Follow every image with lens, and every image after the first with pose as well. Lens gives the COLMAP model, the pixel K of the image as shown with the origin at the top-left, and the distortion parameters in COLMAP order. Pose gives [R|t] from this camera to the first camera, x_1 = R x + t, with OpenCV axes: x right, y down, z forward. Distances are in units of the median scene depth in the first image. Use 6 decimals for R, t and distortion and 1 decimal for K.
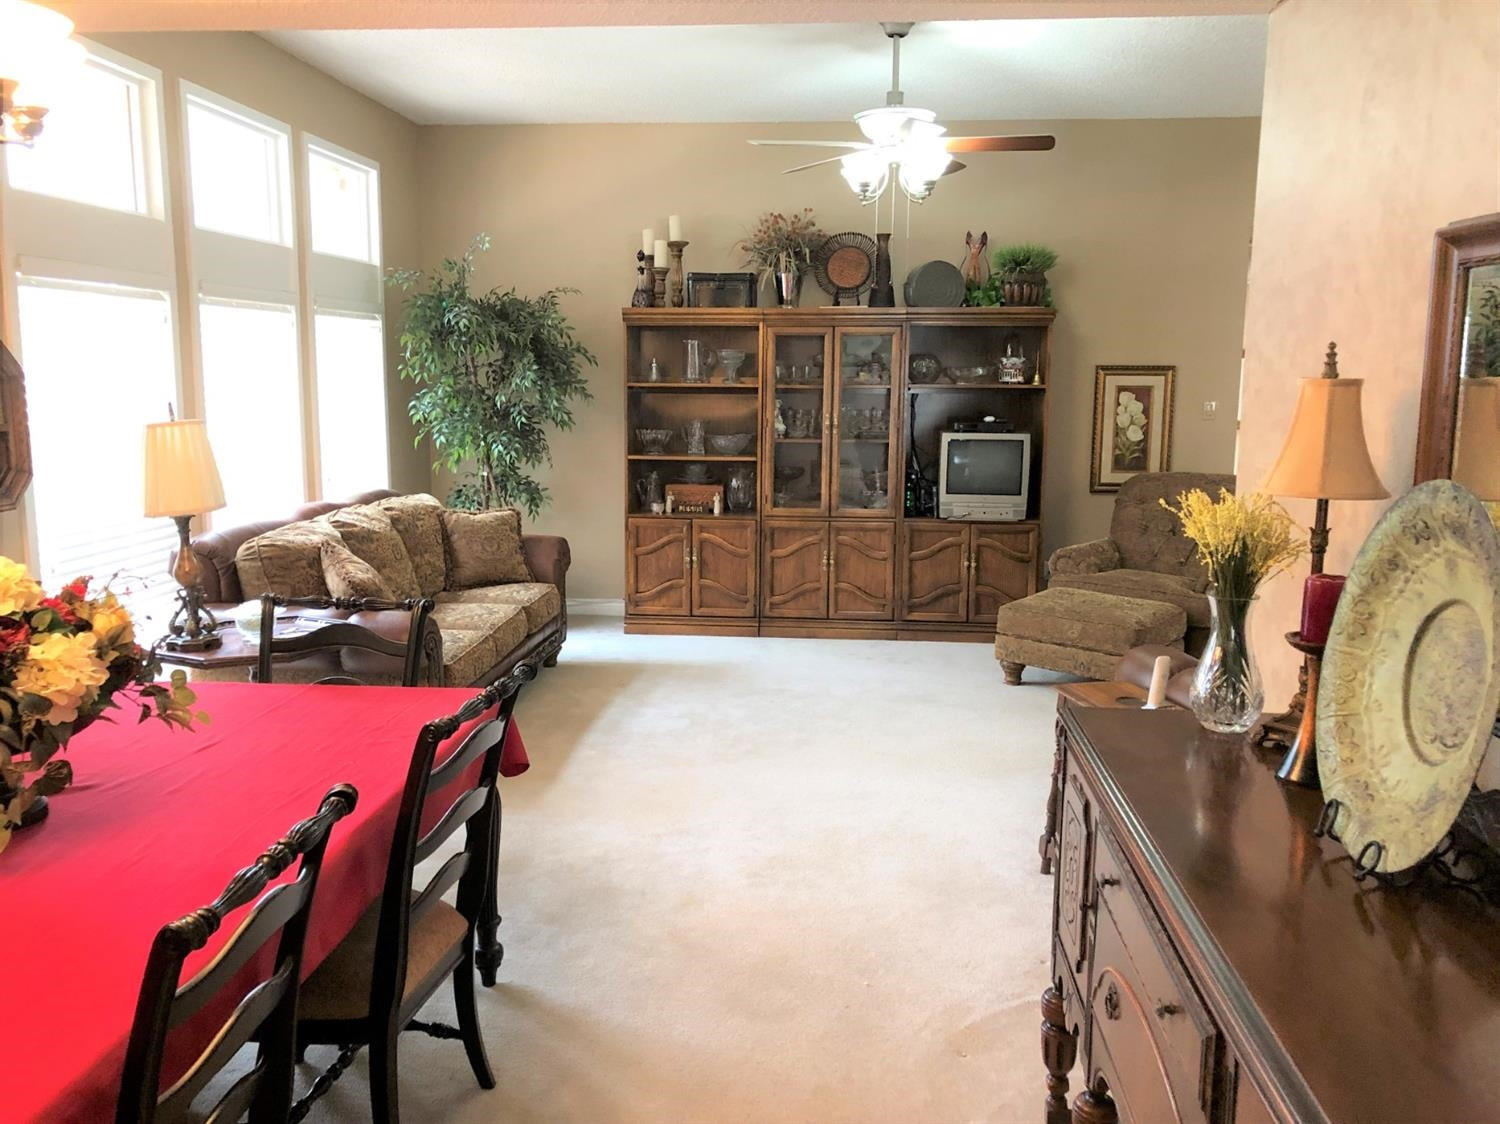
lens RADIAL K [[1230.6, 0, 757.0], [0, 1230.6, 549.4], [0, 0, 1]] dist [0.006632, -0.011687]
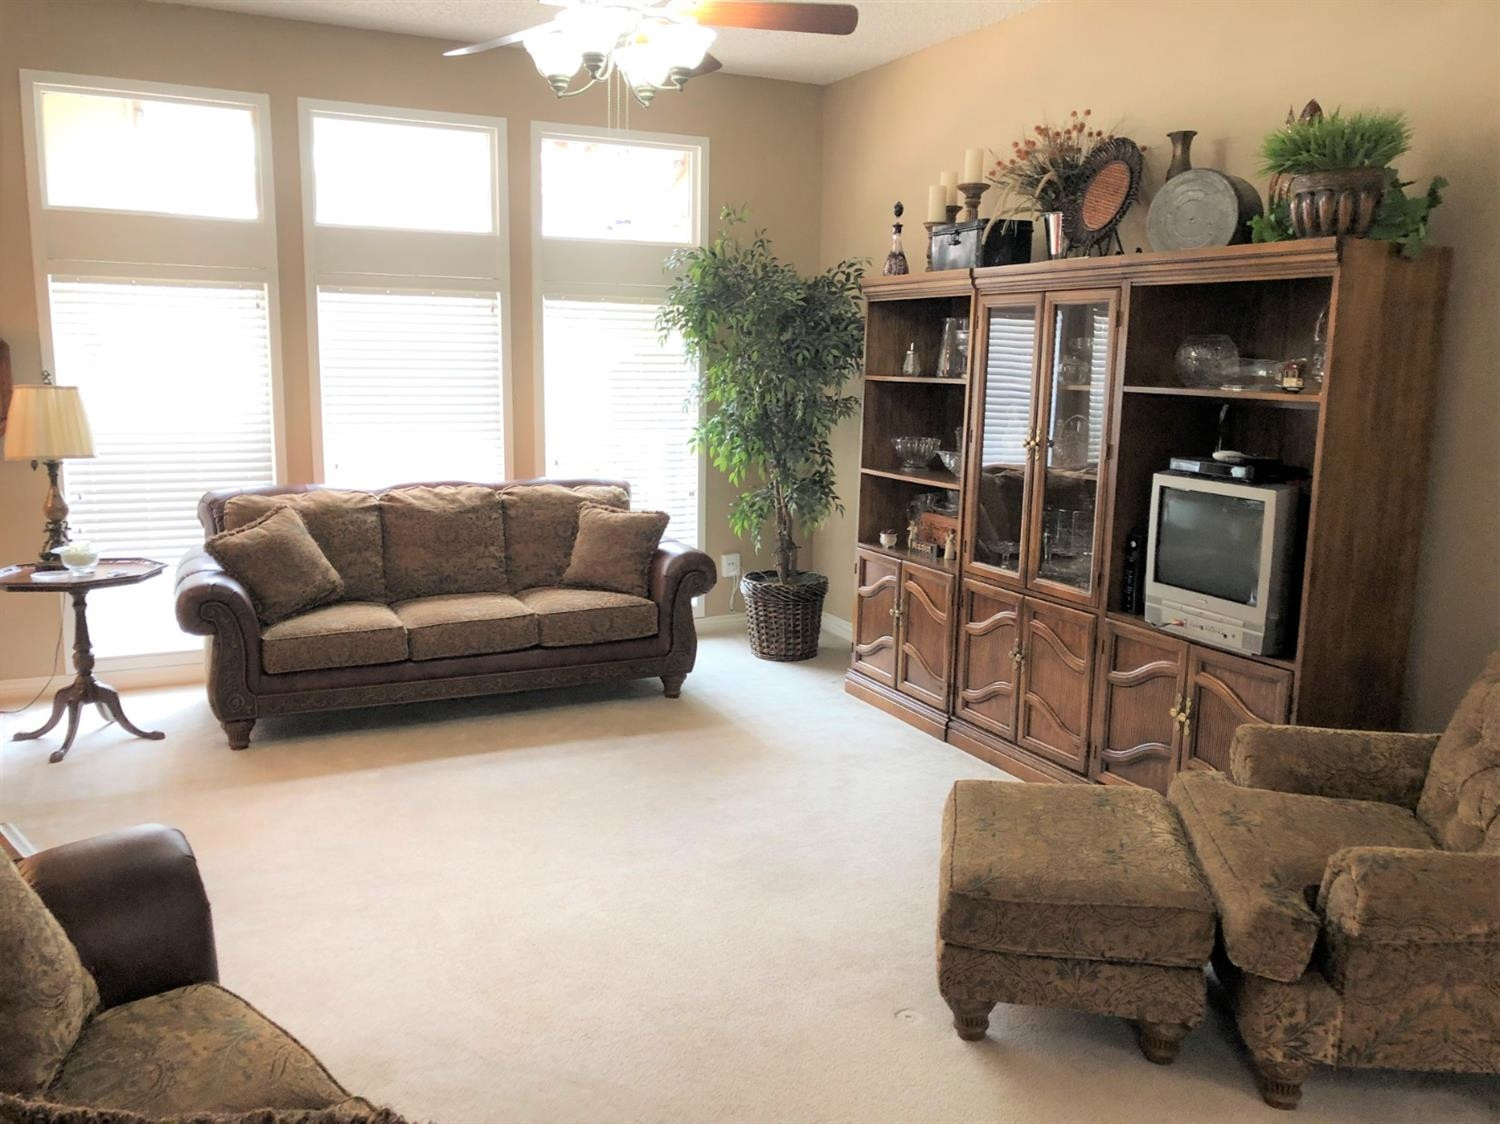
lens RADIAL K [[1230.6, 0, 757.0], [0, 1230.6, 549.4], [0, 0, 1]] dist [0.006632, -0.011687]
pose [[0.502023, 0.141830, -0.853146, 0.542606], [-0.140251, 0.986755, 0.081513, -0.080306], [0.853407, 0.078733, 0.515265, 0.547958]]
